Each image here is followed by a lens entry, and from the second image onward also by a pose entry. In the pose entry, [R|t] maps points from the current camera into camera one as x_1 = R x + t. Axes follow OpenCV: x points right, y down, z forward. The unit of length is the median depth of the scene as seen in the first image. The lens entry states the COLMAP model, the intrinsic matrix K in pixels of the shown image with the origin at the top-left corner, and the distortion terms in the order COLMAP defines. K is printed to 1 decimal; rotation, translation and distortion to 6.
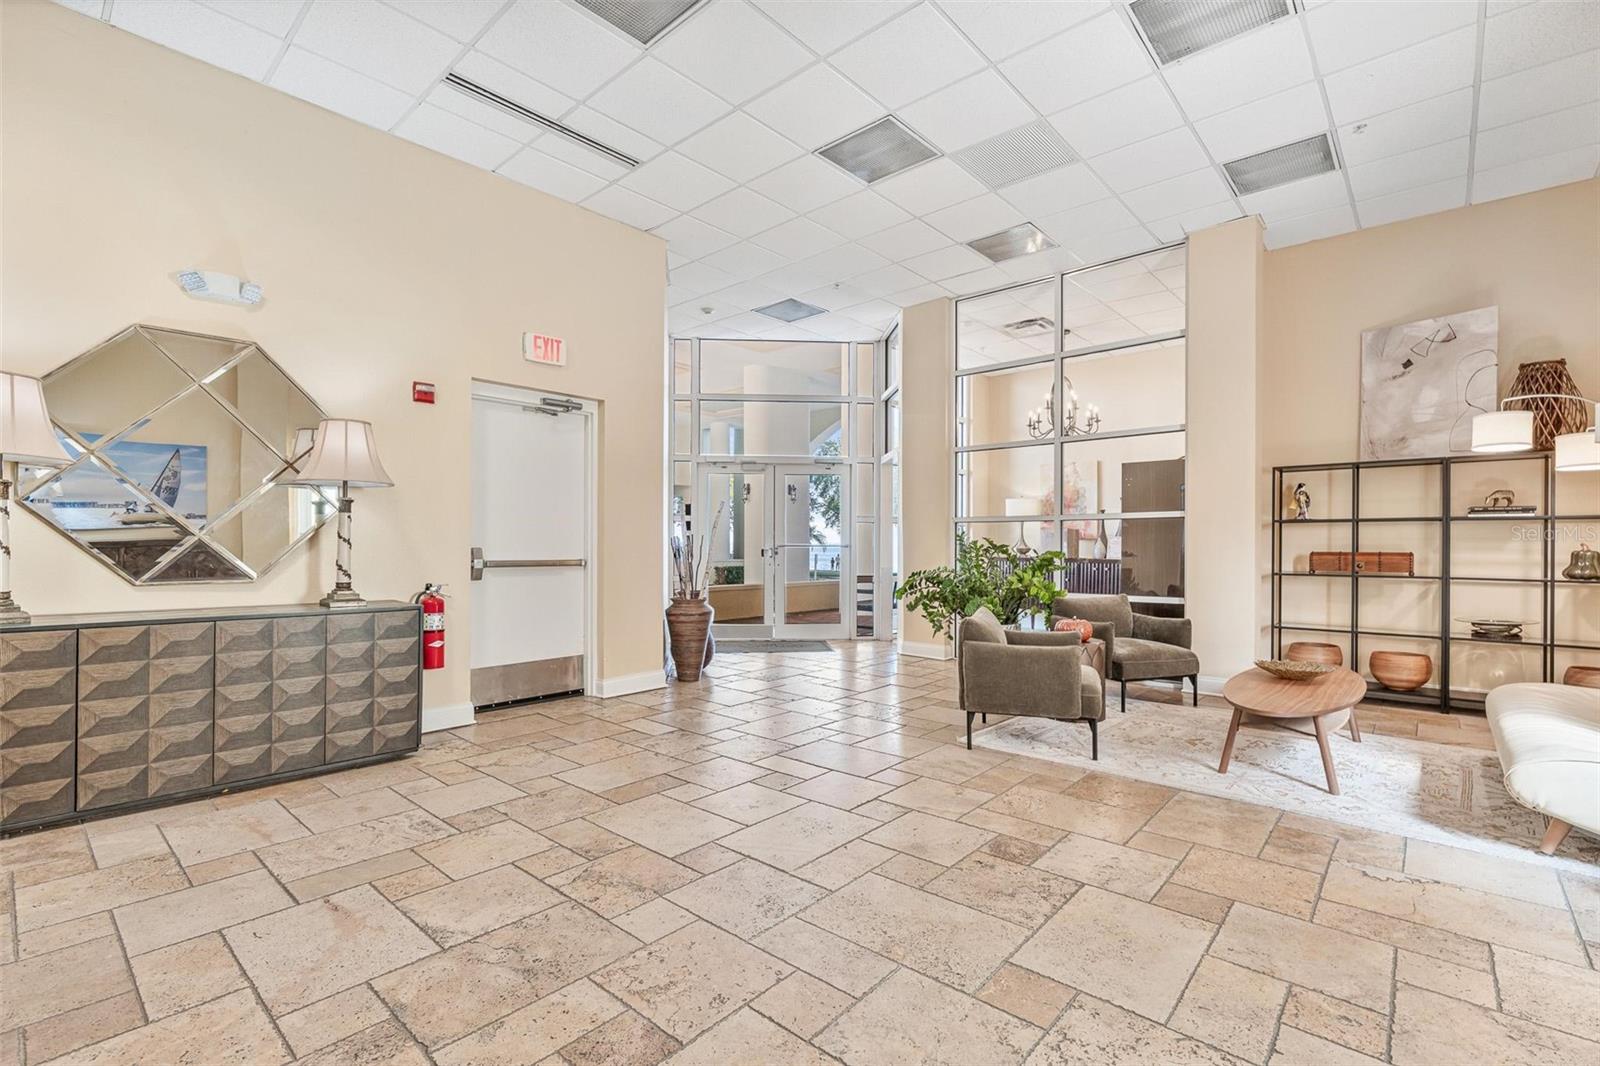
lens RADIAL K [[728.3, 0, 798.9], [0, 728.3, 539.9], [0, 0, 1]] dist [-0.000016, 0.000011]
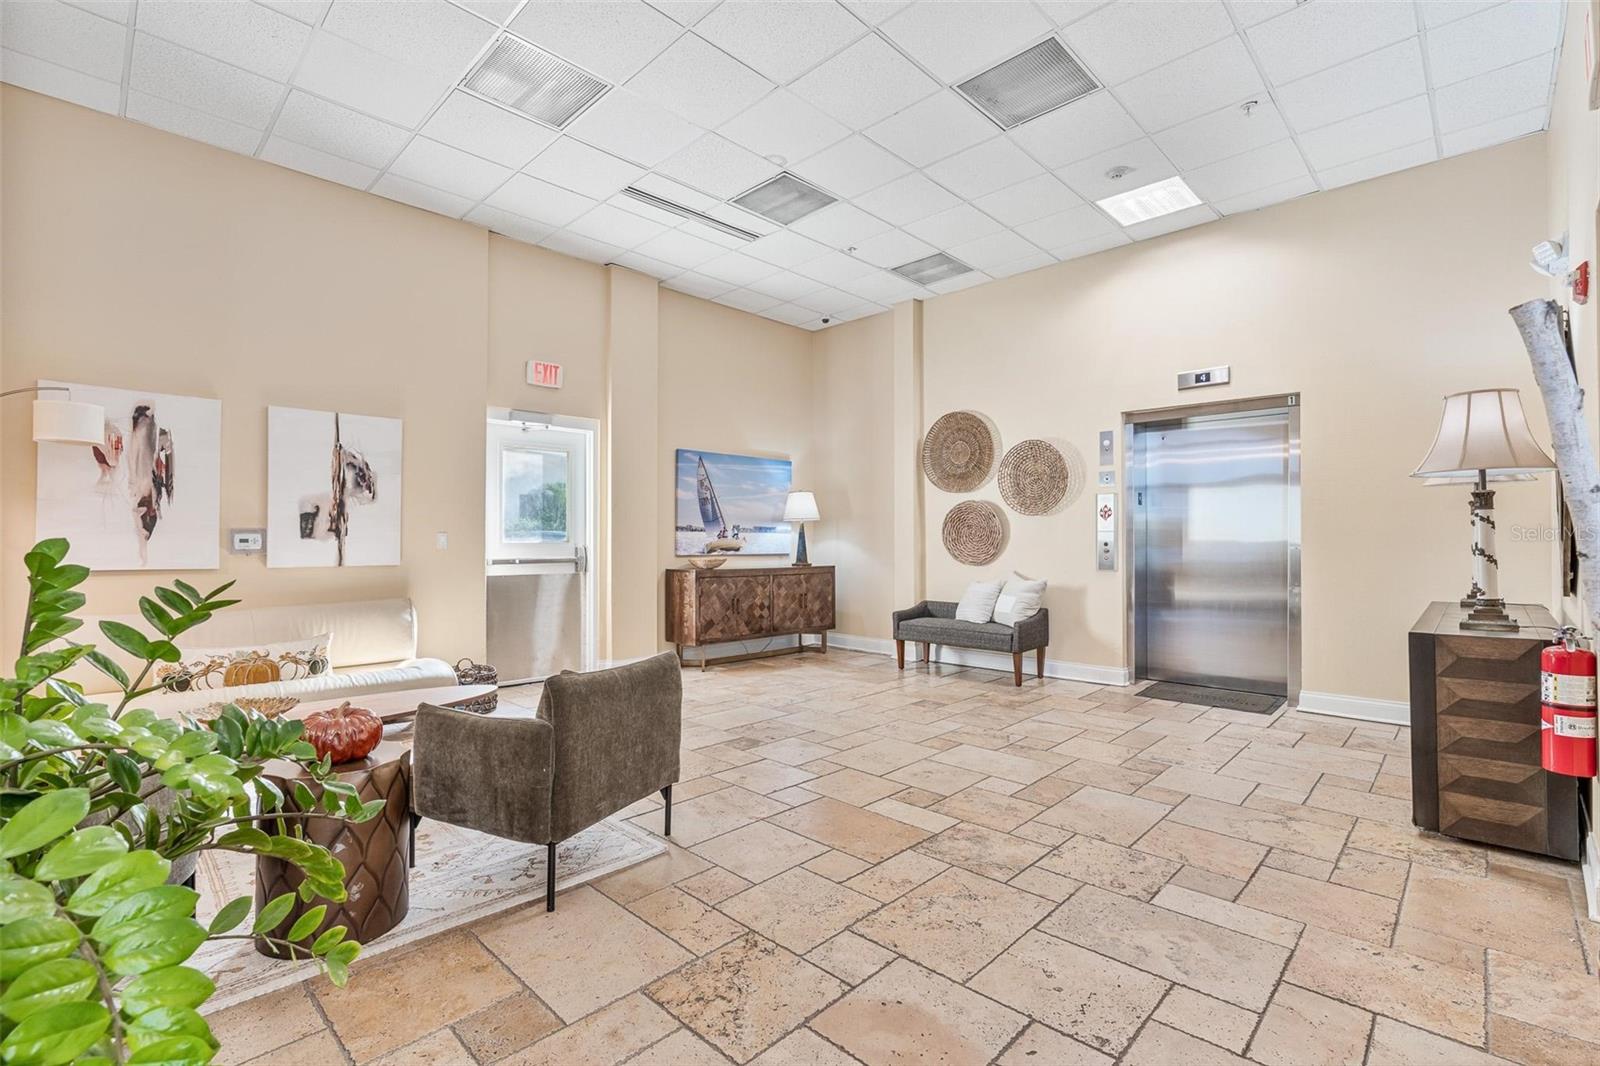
lens RADIAL K [[728.3, 0, 800.2], [0, 728.3, 535.4], [0, 0, 1]] dist [-0.000016, 0.000011]
pose [[-0.998965, -0.002182, 0.045432, 0.084630], [-0.002840, 0.999892, -0.014429, 0.003883], [-0.045396, -0.014543, -0.998863, 2.019262]]
